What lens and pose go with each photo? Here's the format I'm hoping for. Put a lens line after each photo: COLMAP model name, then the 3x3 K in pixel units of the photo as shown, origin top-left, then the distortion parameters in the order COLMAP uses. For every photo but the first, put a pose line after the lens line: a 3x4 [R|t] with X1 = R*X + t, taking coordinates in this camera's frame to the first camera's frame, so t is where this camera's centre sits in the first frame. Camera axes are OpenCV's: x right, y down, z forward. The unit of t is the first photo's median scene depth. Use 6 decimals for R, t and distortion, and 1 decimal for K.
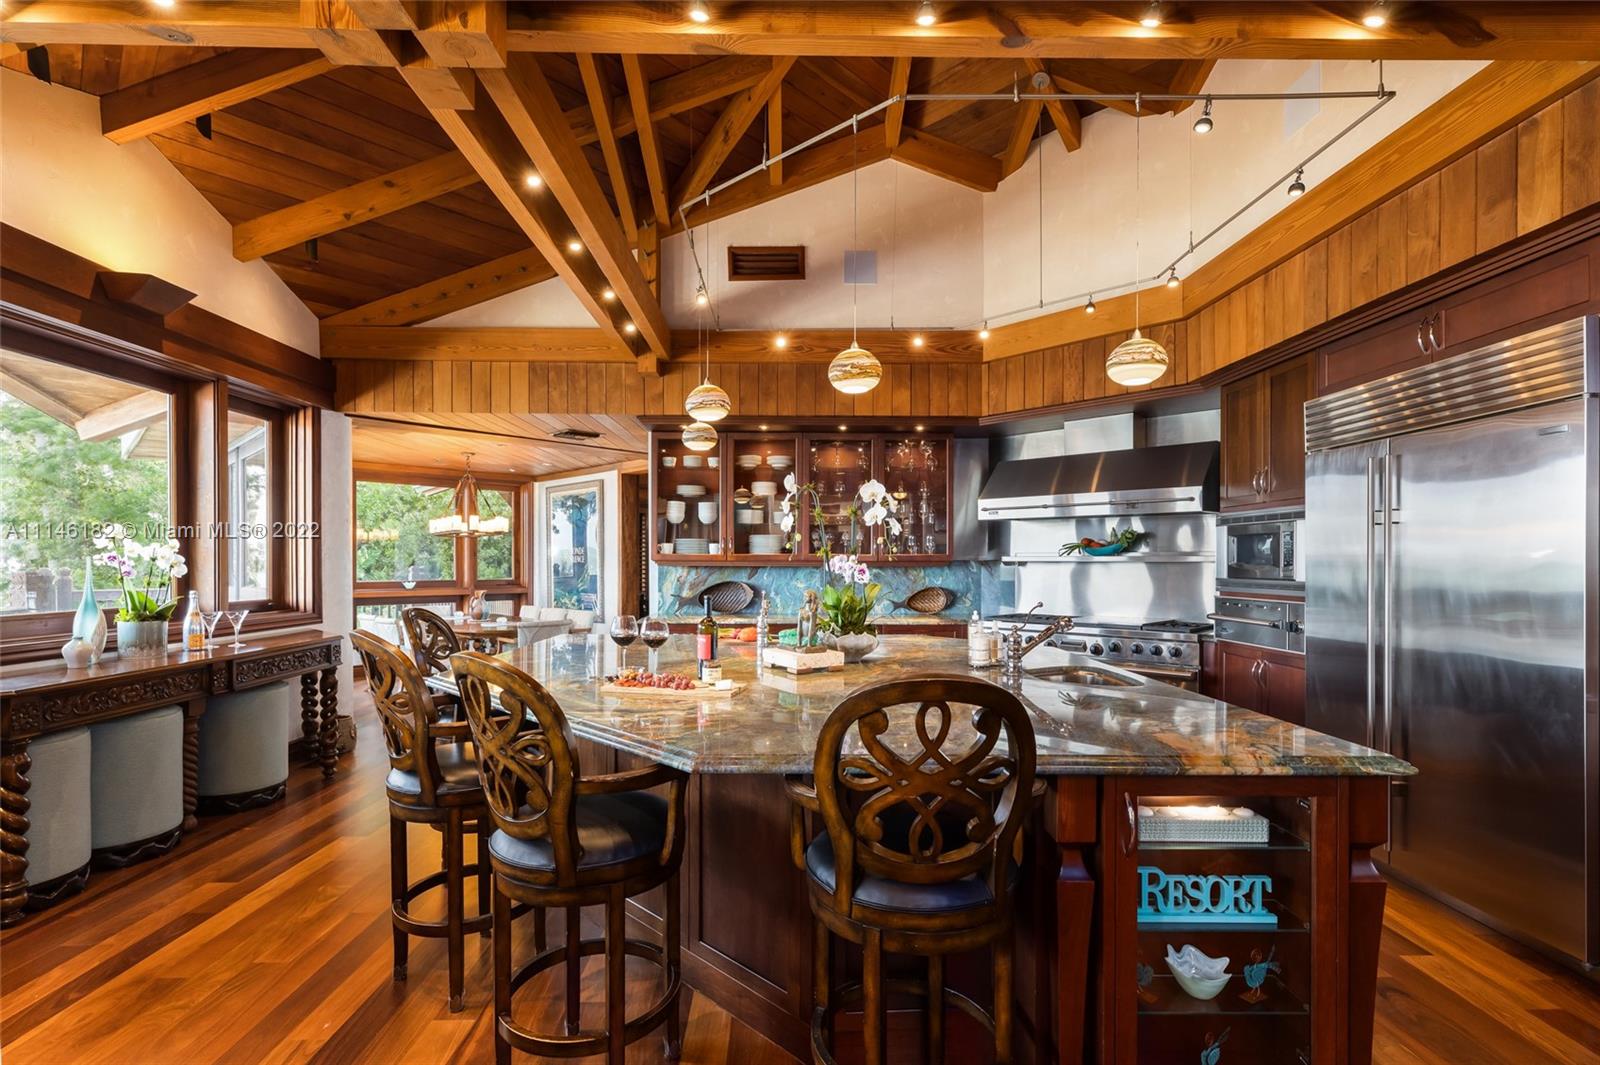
lens RADIAL K [[714.2, 0, 794.9], [0, 714.2, 570.1], [0, 0, 1]] dist [0.000677, -0.000129]
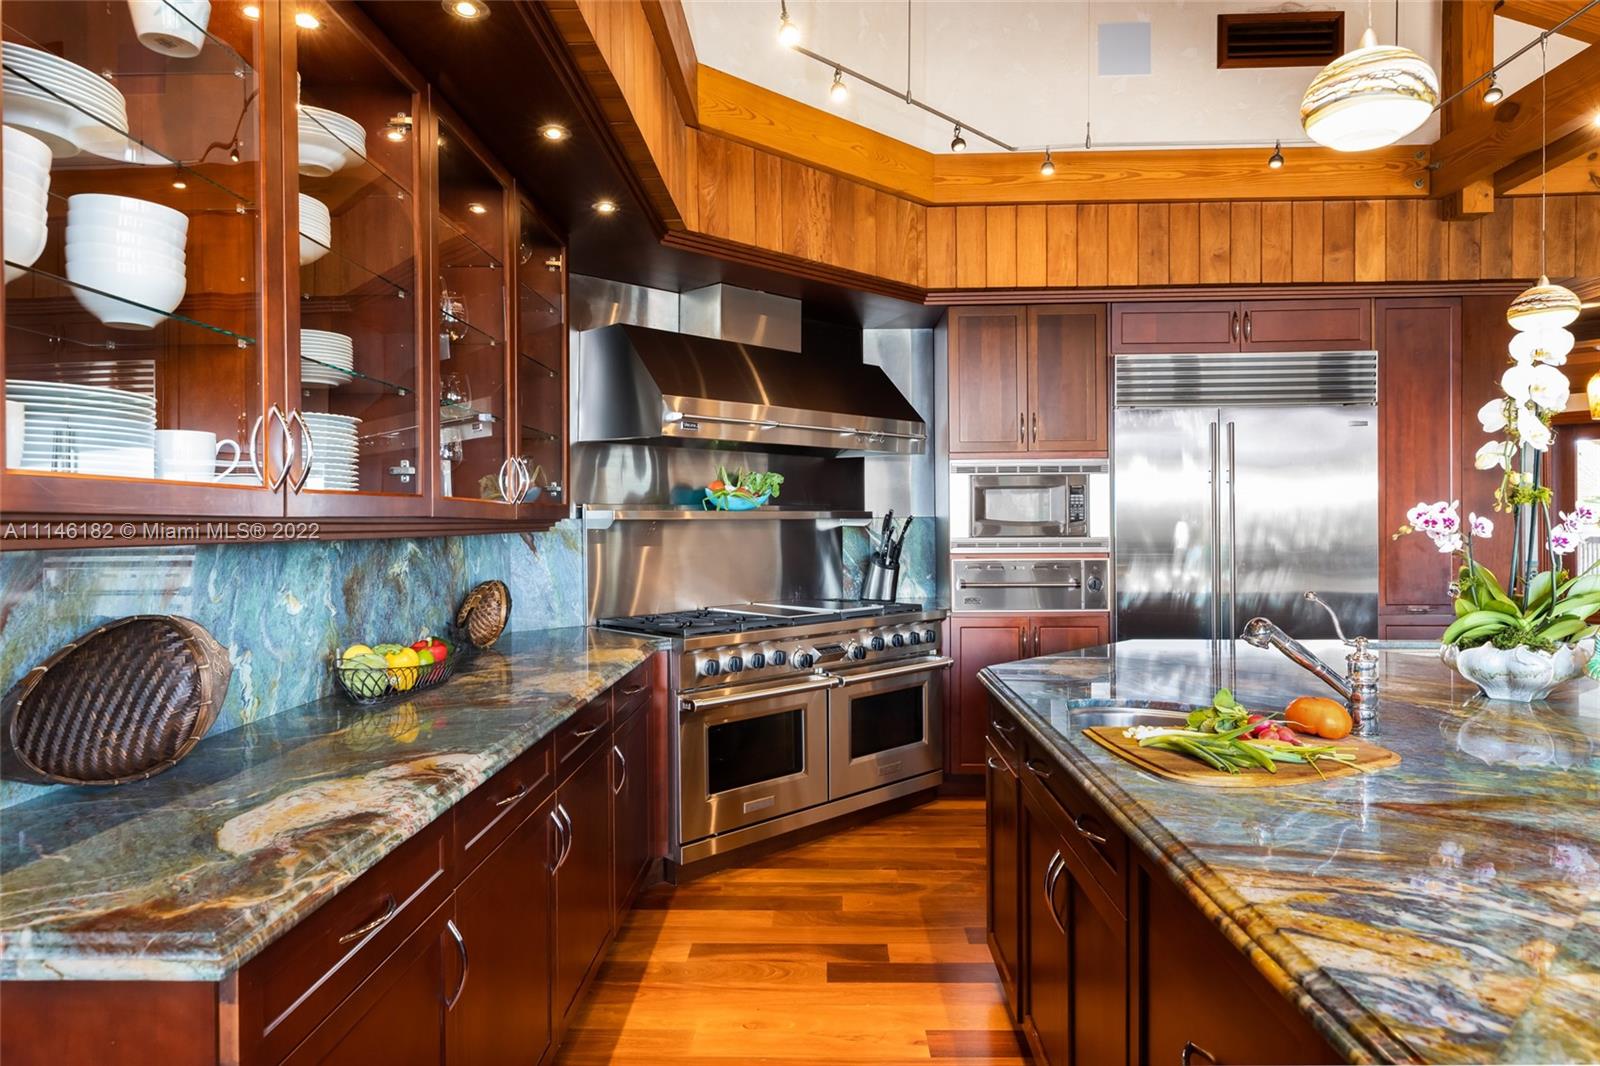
lens RADIAL K [[952.9, 0, 800.0], [0, 952.9, 533.0], [0, 0, 1]] dist [0.003446, 0.000624]
pose [[0.043476, -0.009433, 0.999010, -0.405054], [0.021779, 0.999727, 0.008492, -0.007122], [-0.998817, 0.021388, 0.043669, 0.907569]]
